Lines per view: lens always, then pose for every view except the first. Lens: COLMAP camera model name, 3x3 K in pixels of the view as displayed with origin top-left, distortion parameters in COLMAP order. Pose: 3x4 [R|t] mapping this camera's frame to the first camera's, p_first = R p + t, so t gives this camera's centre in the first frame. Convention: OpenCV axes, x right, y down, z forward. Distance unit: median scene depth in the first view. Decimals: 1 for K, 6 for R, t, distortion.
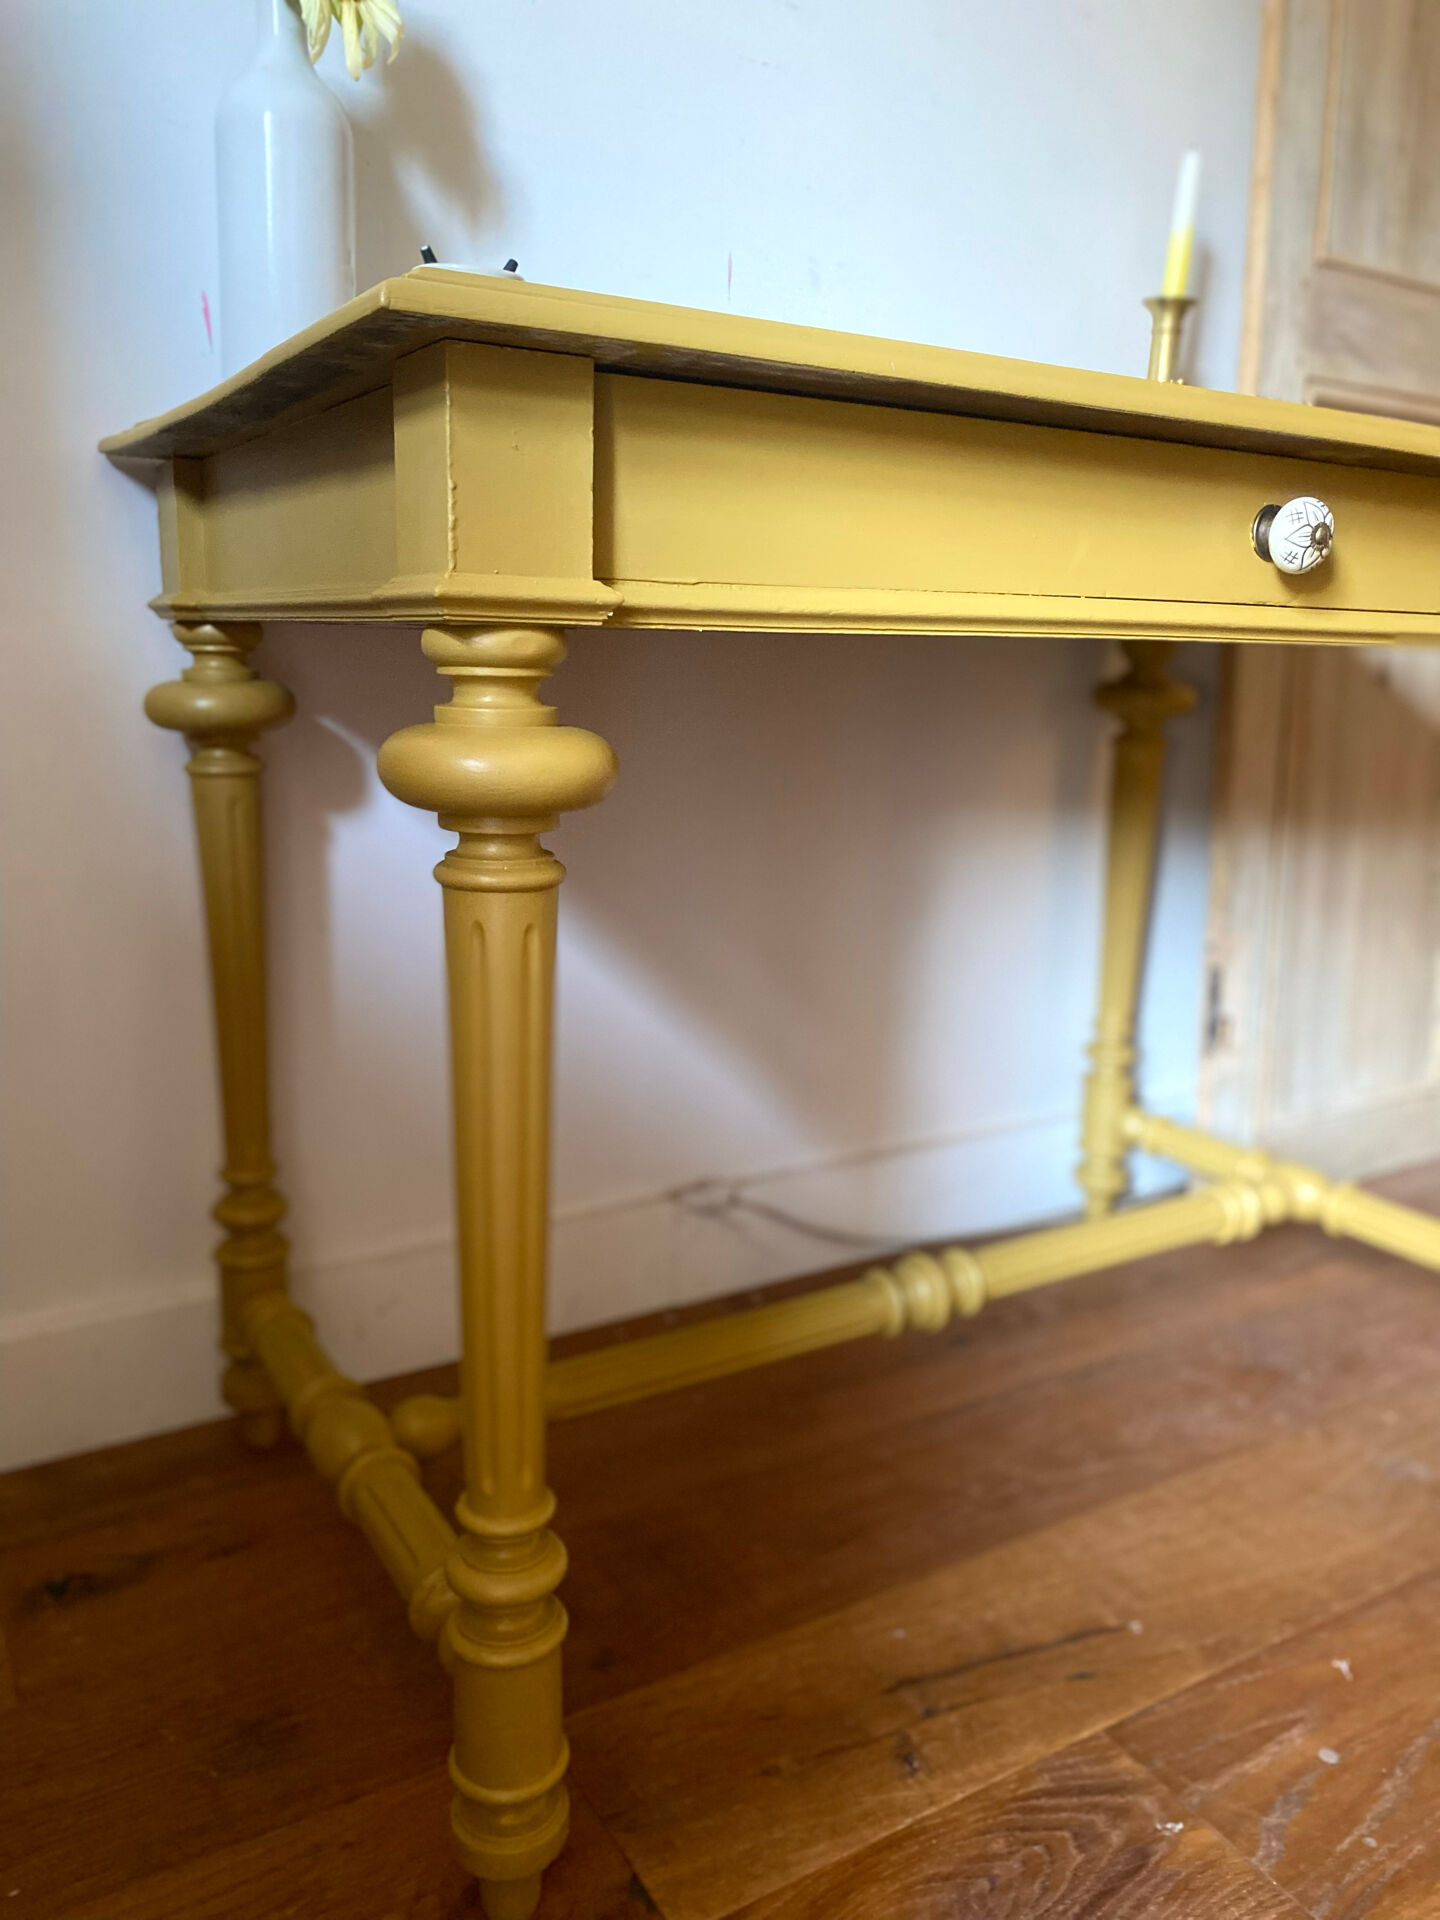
lens RADIAL K [[1485.5, 0, 732.5], [0, 1485.5, 947.6], [0, 0, 1]] dist [0.015209, -0.015081]
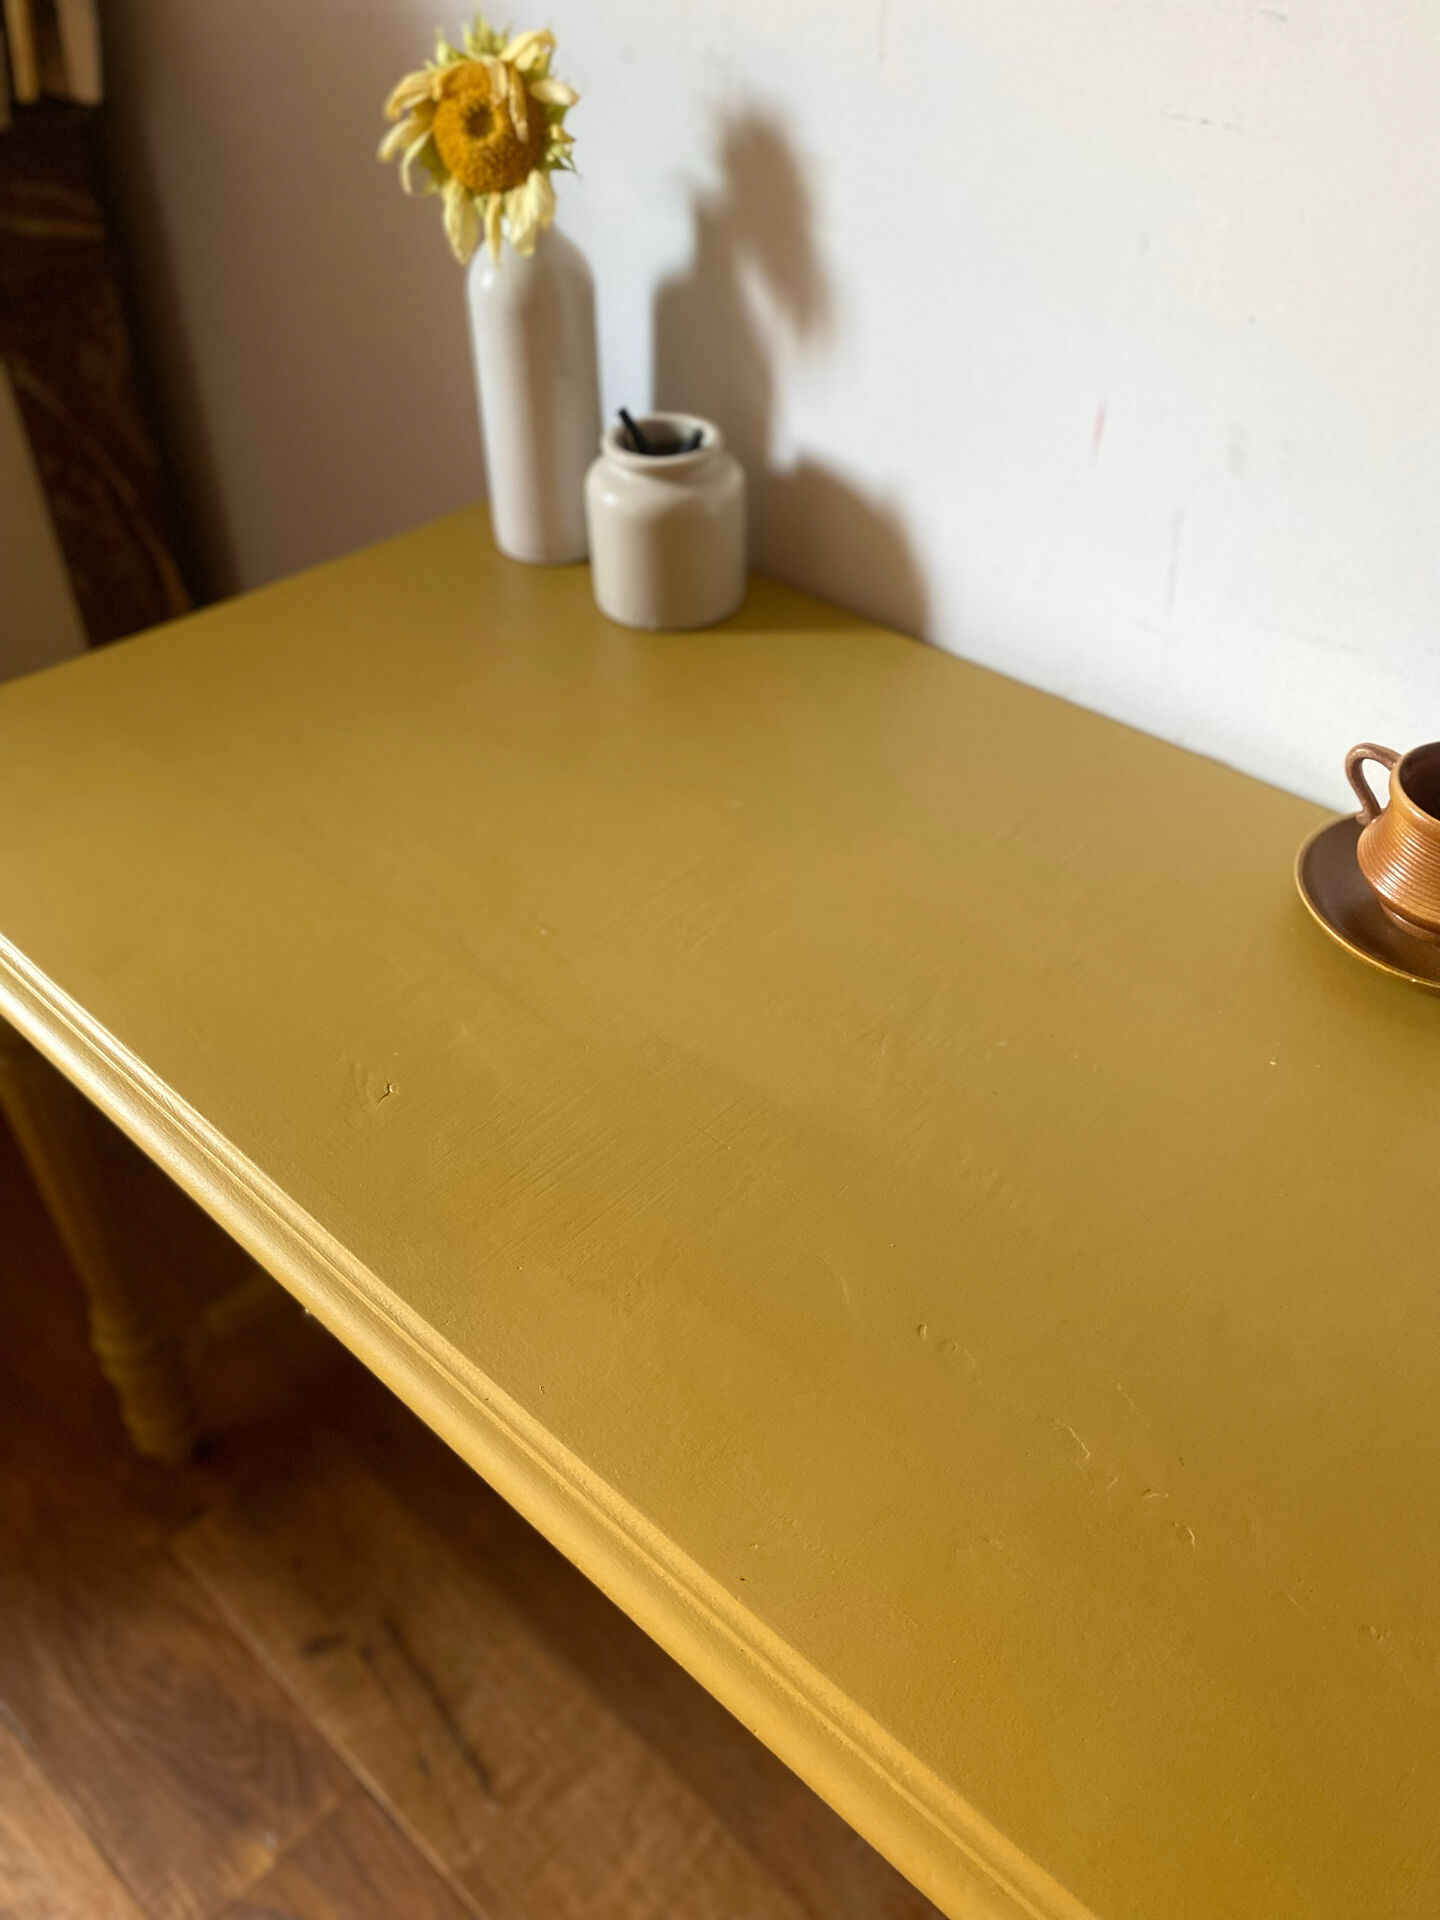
lens RADIAL K [[1485.5, 0, 725.3], [0, 1485.5, 942.6], [0, 0, 1]] dist [0.015209, -0.015081]
pose [[0.279207, 0.602715, -0.747514, 0.779653], [-0.208796, 0.797954, 0.565396, -0.783854], [0.937255, -0.001785, 0.348639, 0.748939]]
